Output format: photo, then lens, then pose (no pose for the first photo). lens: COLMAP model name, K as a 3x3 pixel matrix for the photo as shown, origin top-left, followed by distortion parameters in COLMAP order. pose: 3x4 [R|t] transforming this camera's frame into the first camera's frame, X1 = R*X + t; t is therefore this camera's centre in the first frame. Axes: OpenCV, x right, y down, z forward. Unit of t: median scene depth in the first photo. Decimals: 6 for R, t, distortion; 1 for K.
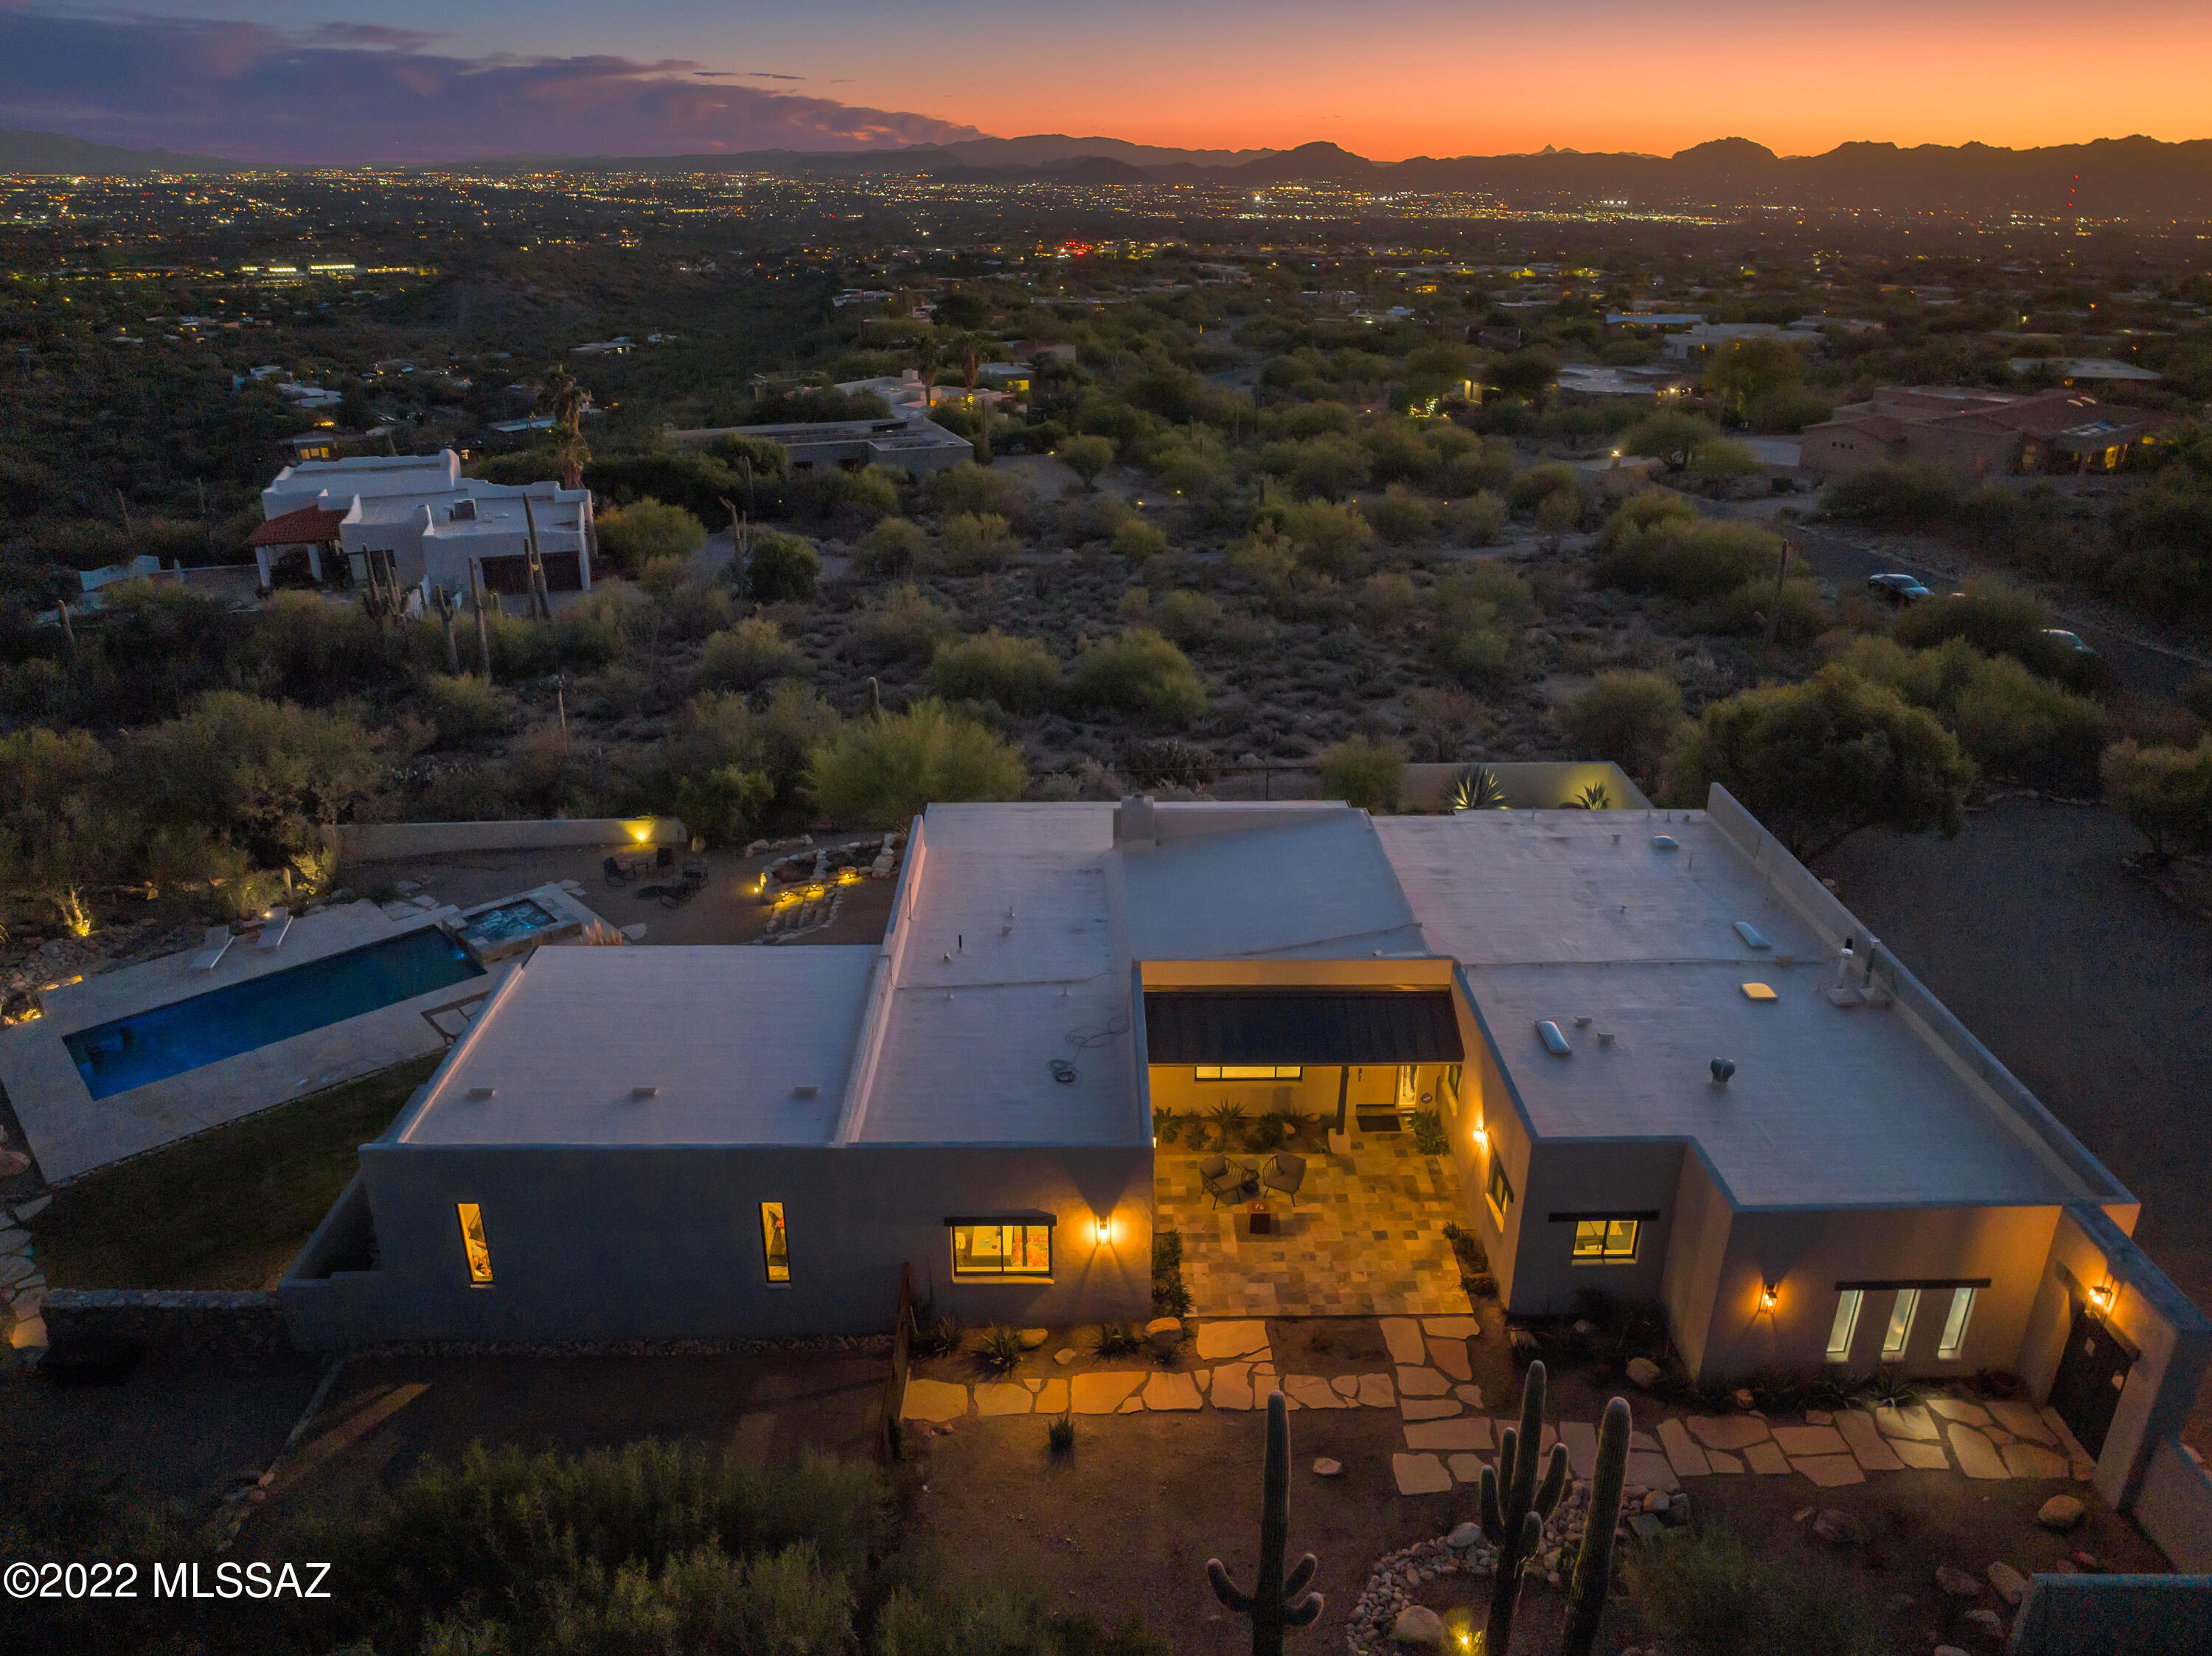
lens RADIAL K [[1558.3, 0, 1106.0], [0, 1558.3, 828.0], [0, 0, 1]] dist [-0.028744, -0.008362]
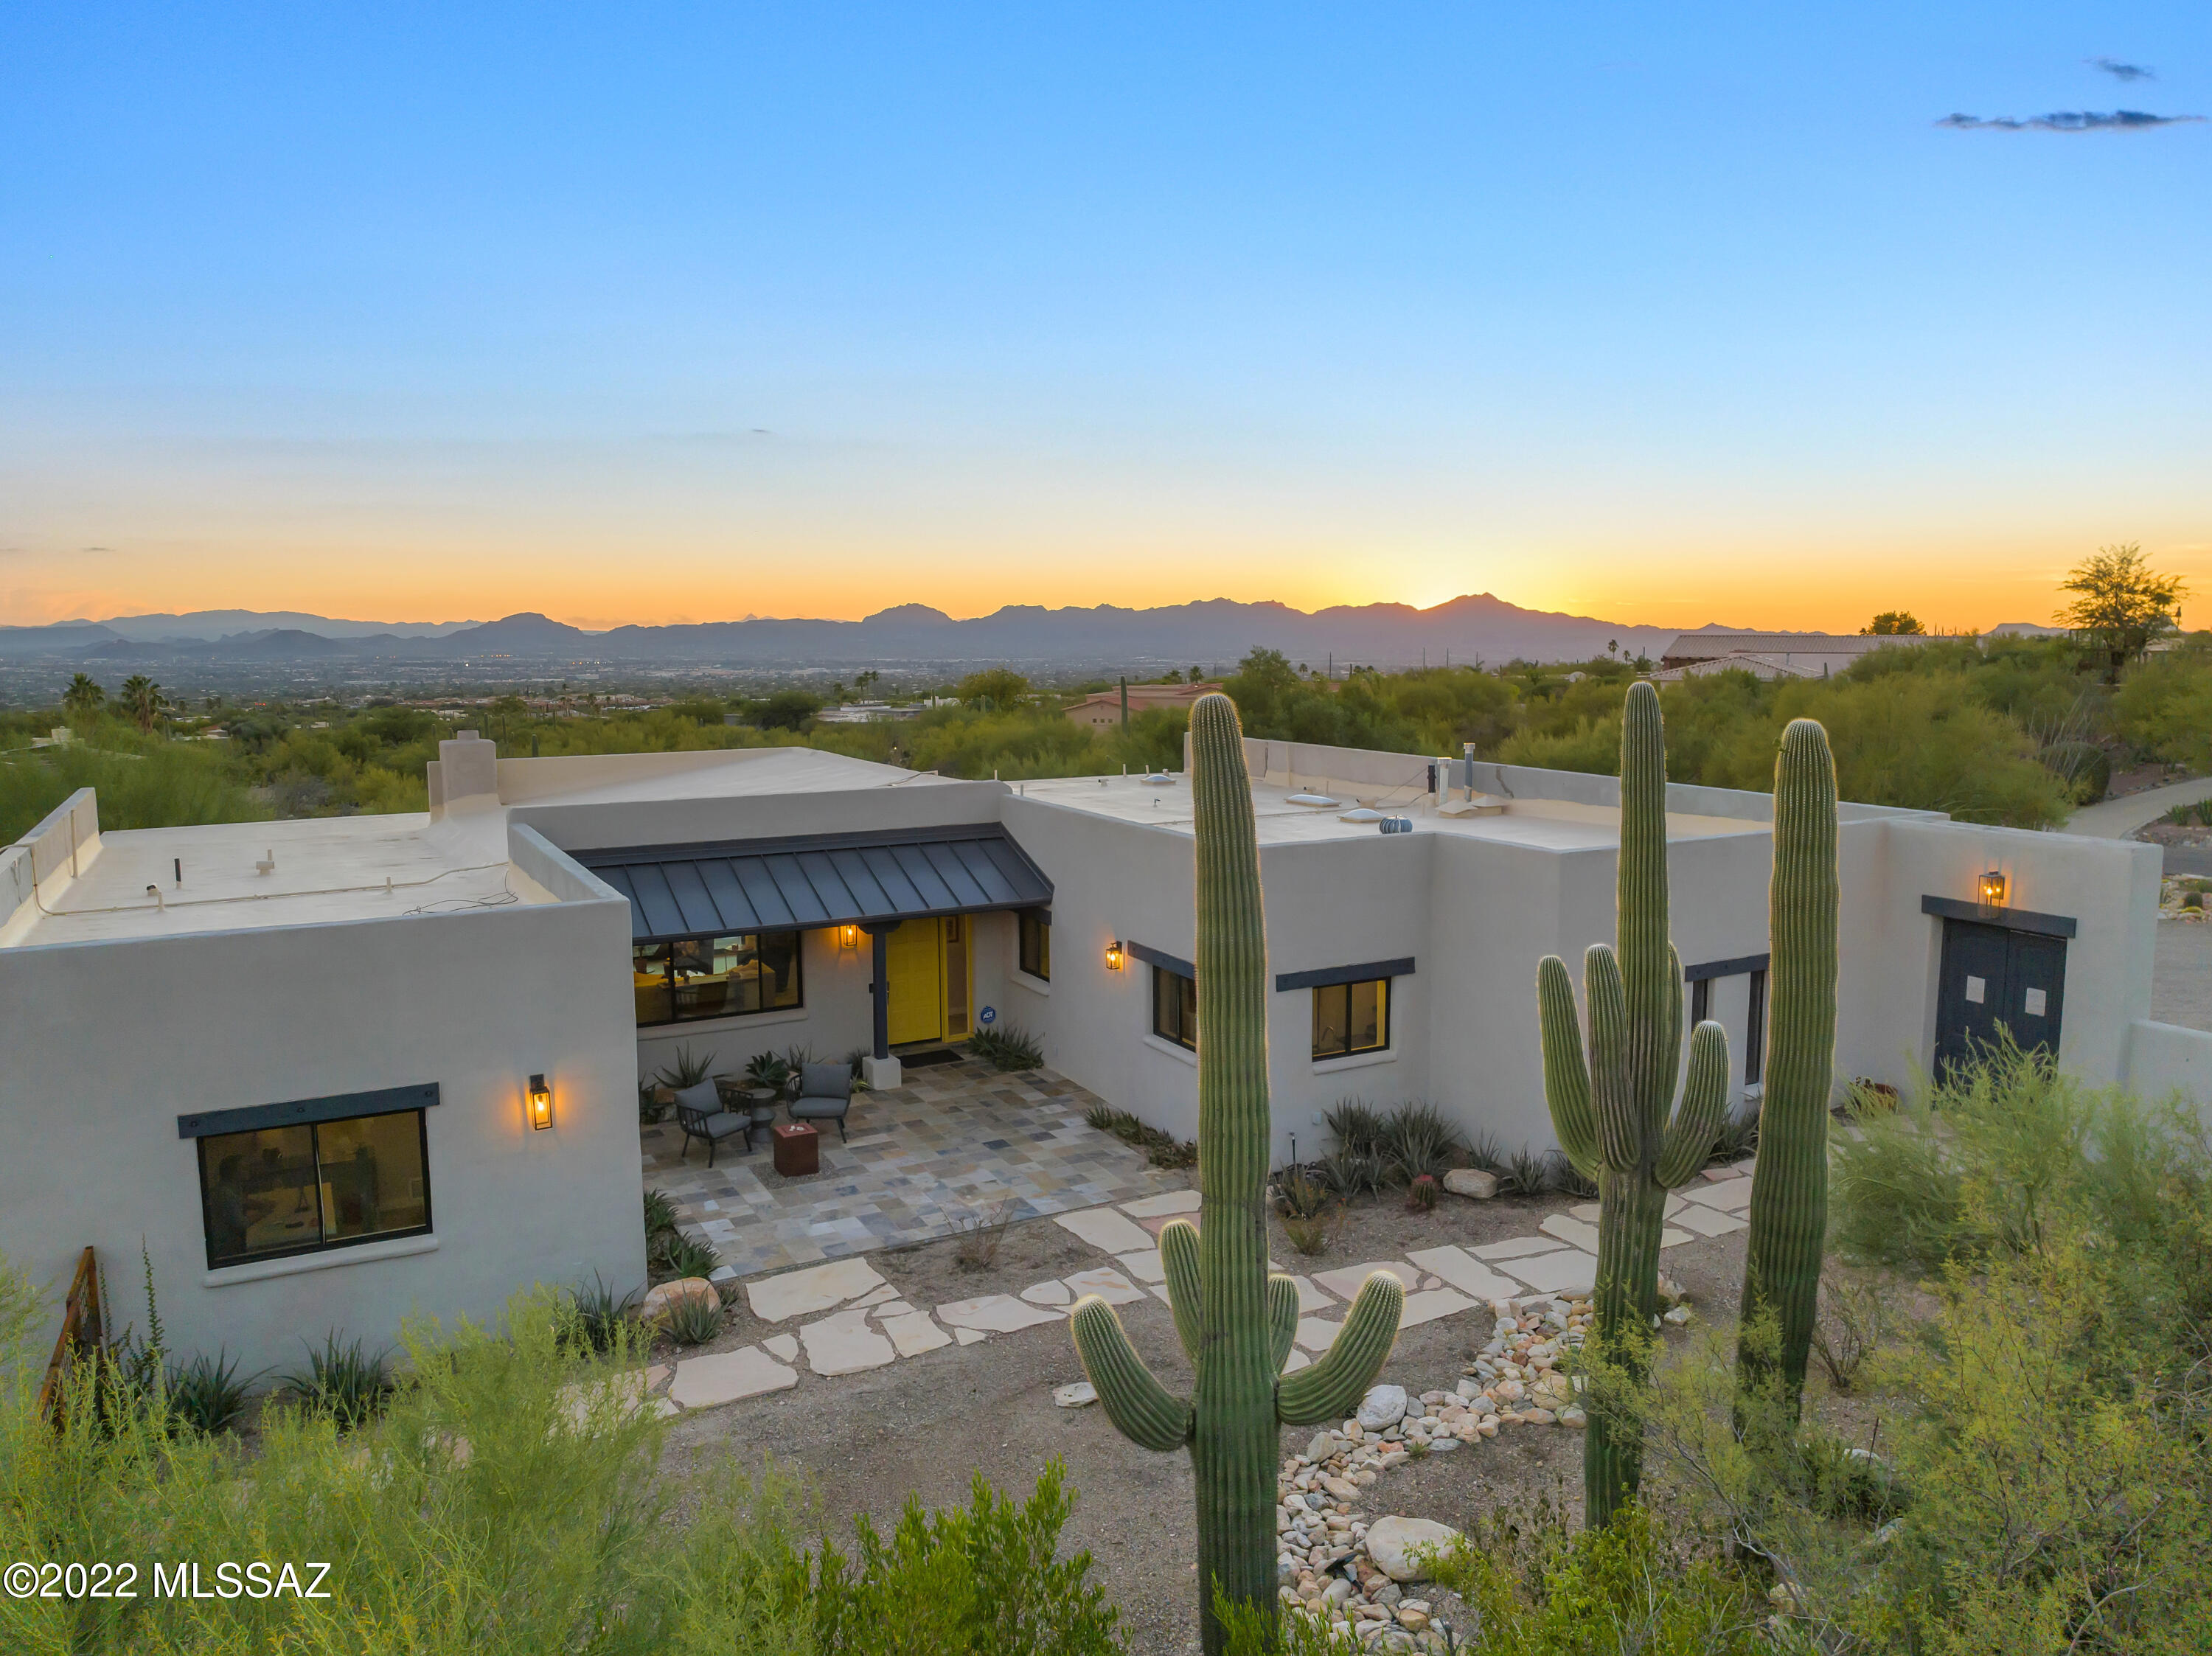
lens RADIAL K [[1557.6, 0, 1111.5], [0, 1557.6, 825.0], [0, 0, 1]] dist [-0.013468, -0.041063]
pose [[0.885821, -0.065433, 0.459391, -0.061858], [0.190559, 0.953973, -0.231567, 0.322007], [-0.423094, 0.292668, 0.857518, 0.462129]]
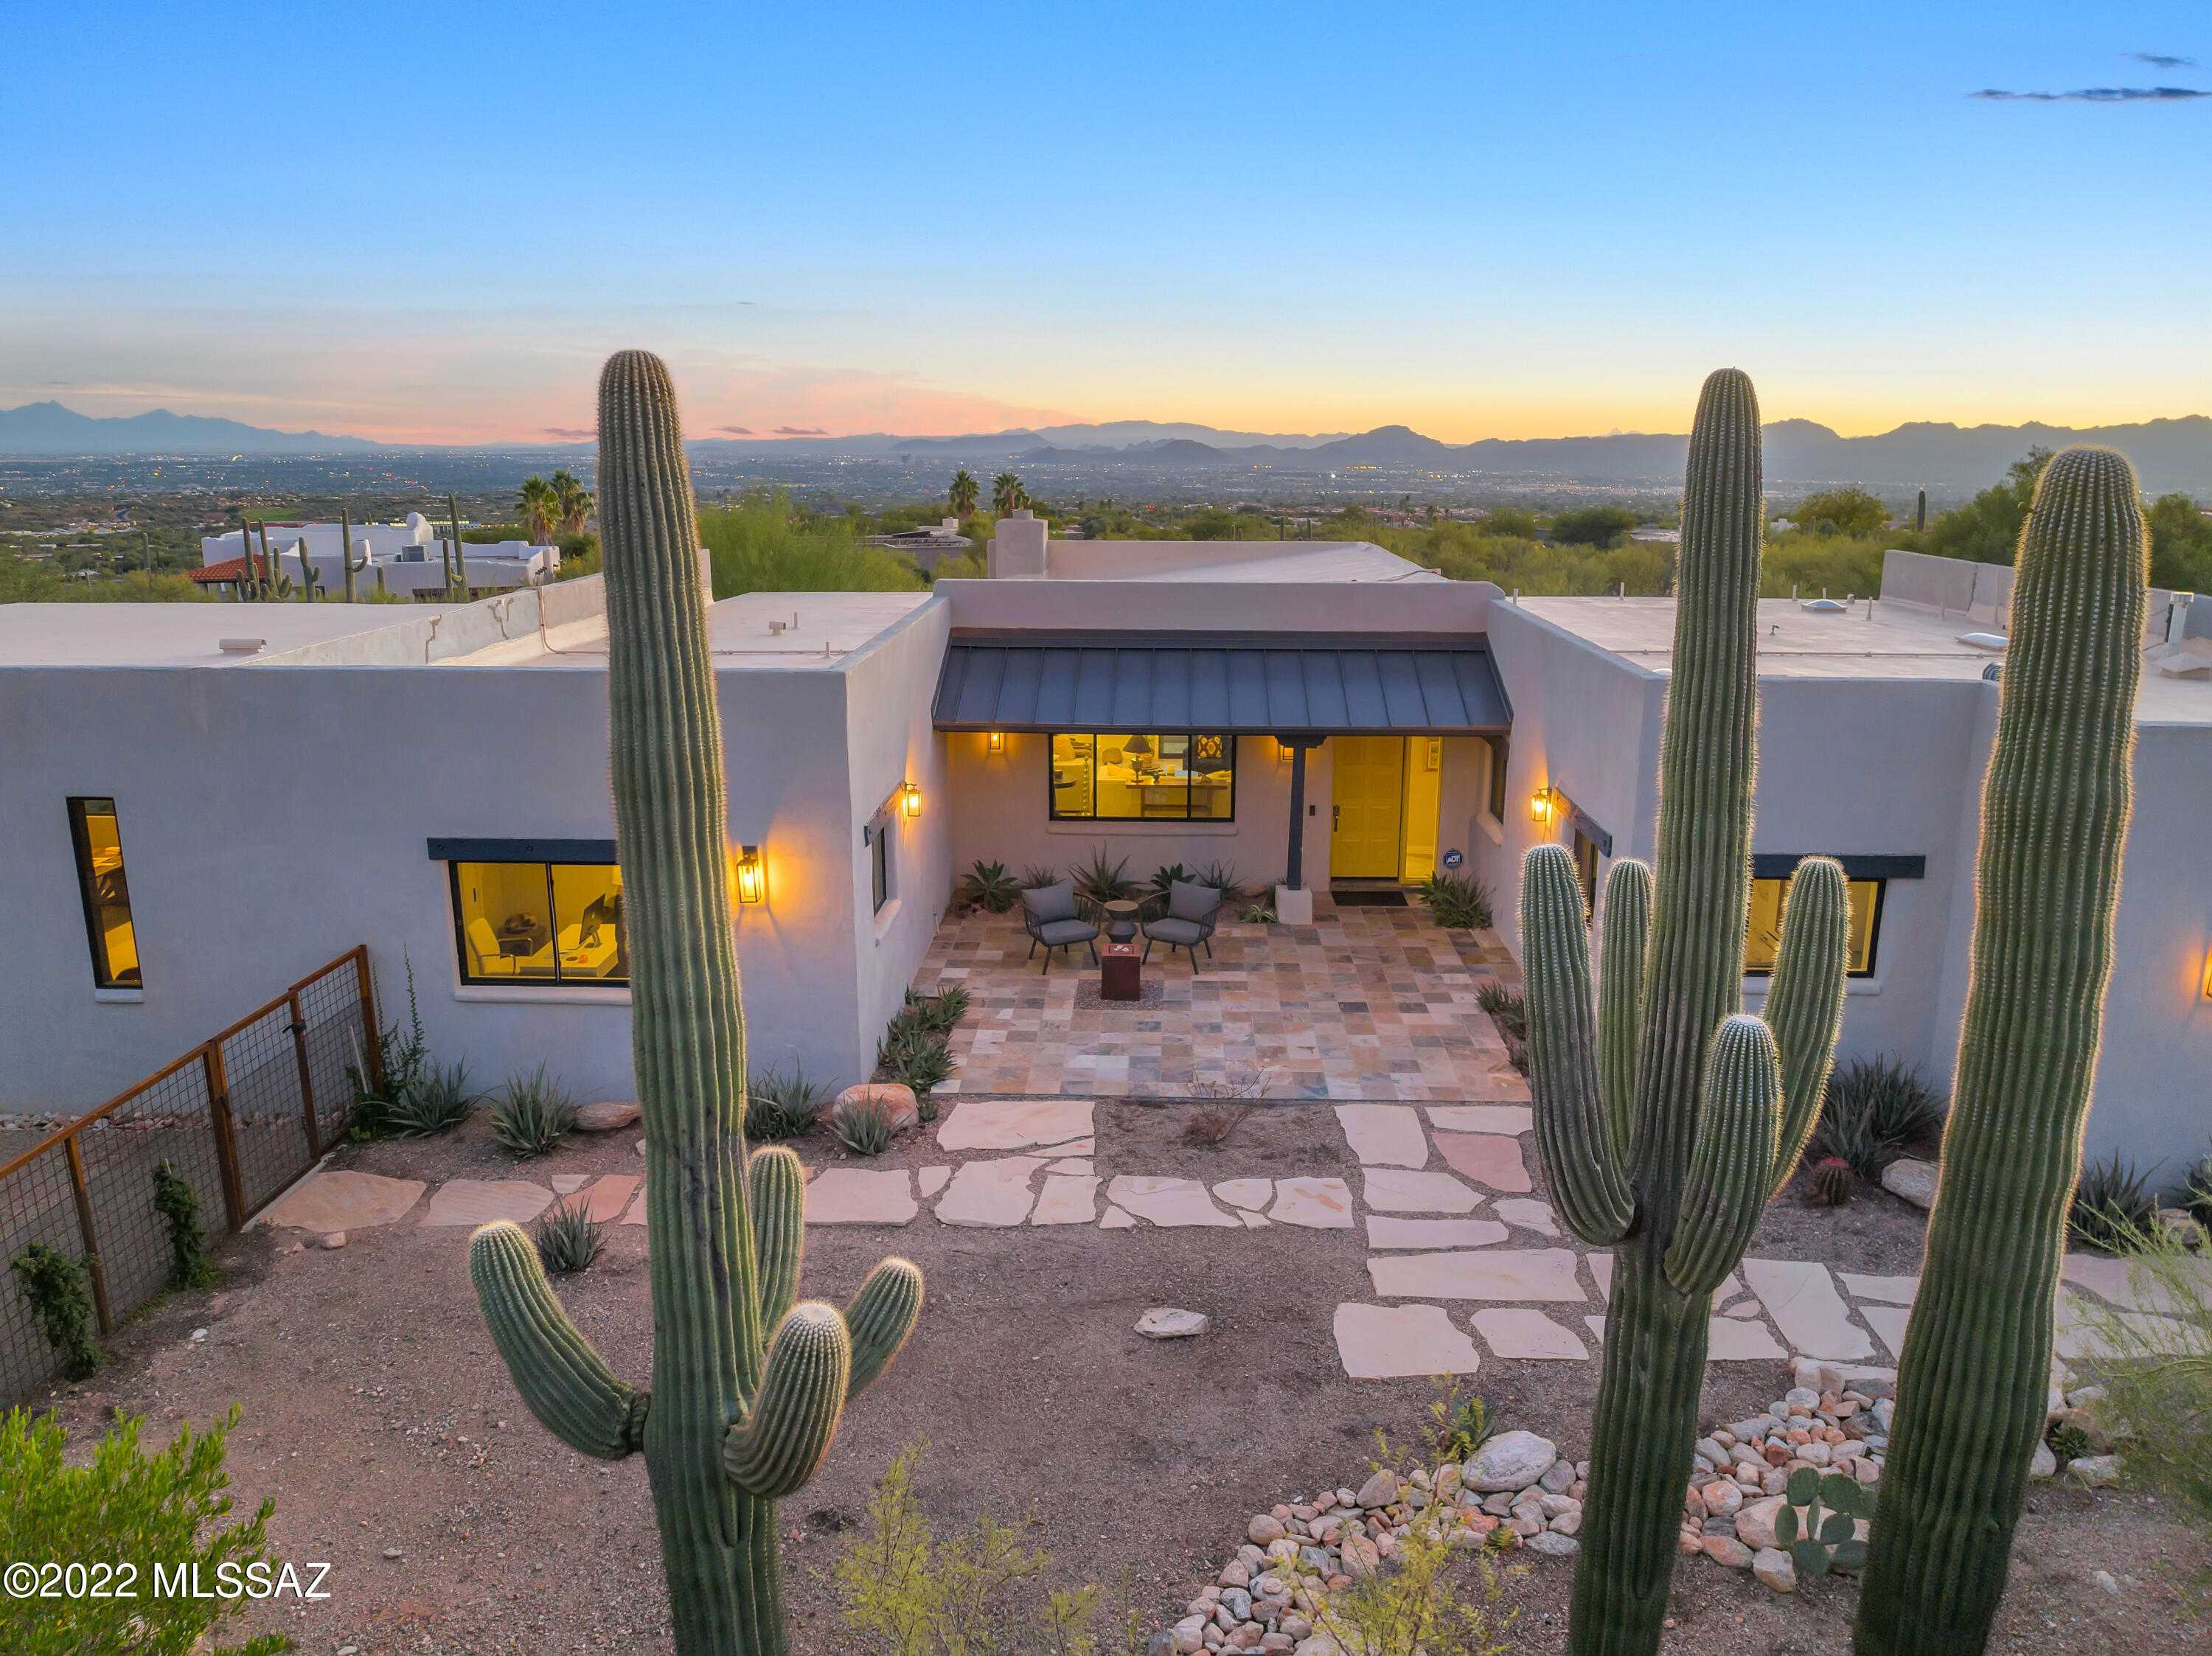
lens RADIAL K [[1557.6, 0, 1111.5], [0, 1557.6, 825.0], [0, 0, 1]] dist [-0.013468, -0.041063]
pose [[0.998844, 0.010799, -0.046838, 0.131492], [-0.018412, 0.986075, -0.165278, 0.318690], [0.044401, 0.165950, 0.985134, 0.523012]]
